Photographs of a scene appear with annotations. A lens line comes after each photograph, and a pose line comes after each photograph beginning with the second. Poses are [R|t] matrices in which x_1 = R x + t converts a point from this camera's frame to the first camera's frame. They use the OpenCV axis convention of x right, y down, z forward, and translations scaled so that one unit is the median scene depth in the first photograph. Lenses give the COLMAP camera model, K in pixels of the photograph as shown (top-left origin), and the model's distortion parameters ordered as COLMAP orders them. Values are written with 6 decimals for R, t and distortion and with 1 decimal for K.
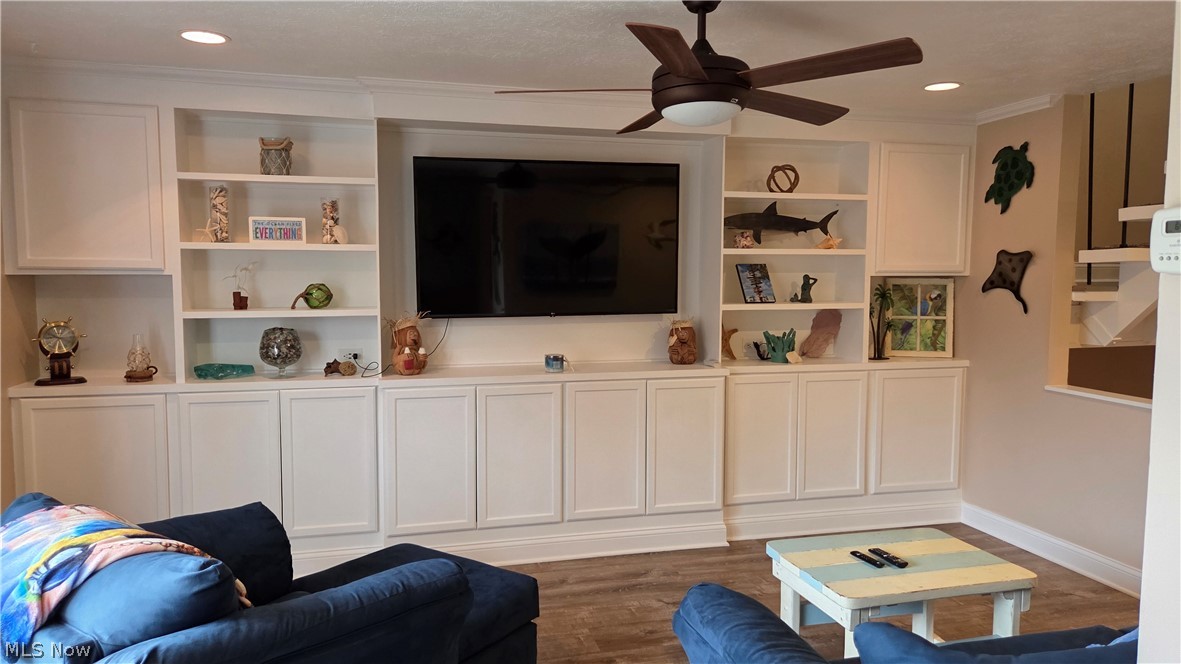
lens RADIAL K [[775.9, 0, 590.5], [0, 775.9, 332.0], [0, 0, 1]] dist [0.029310, -0.002057]
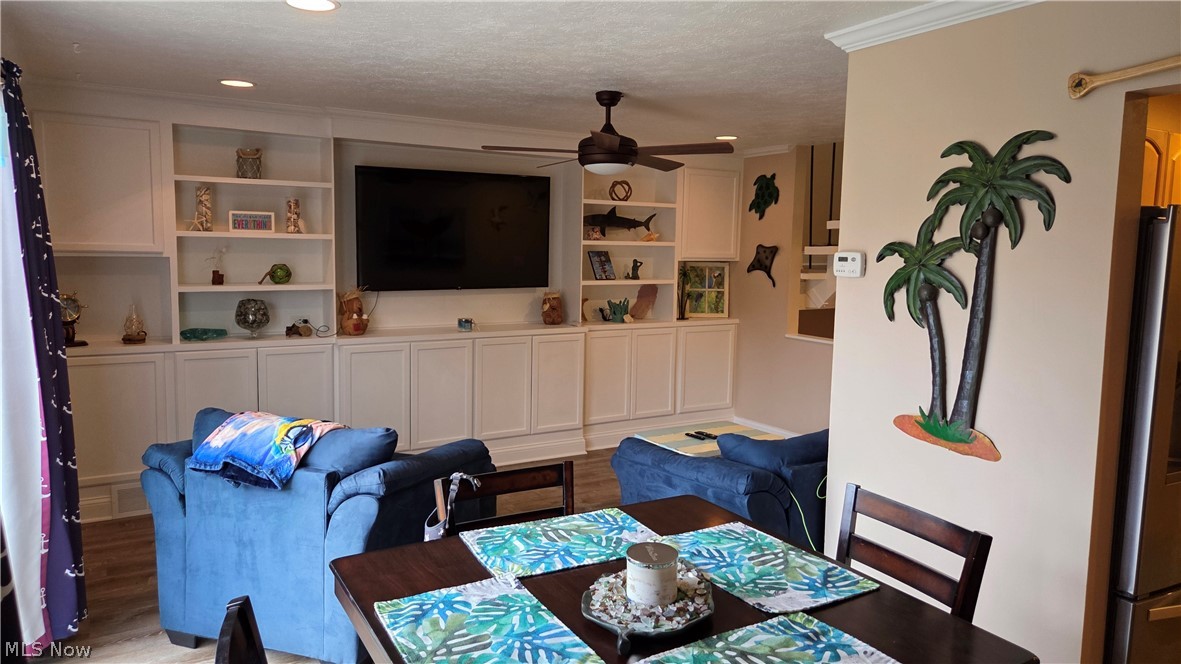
lens RADIAL K [[794.3, 0, 590.5], [0, 794.3, 332.0], [0, 0, 1]] dist [0.029863, -0.000142]
pose [[0.955471, -0.017290, 0.294578, -0.237667], [0.005997, 0.999213, 0.039198, 0.000195], [-0.295024, -0.035686, 0.954823, -0.367177]]
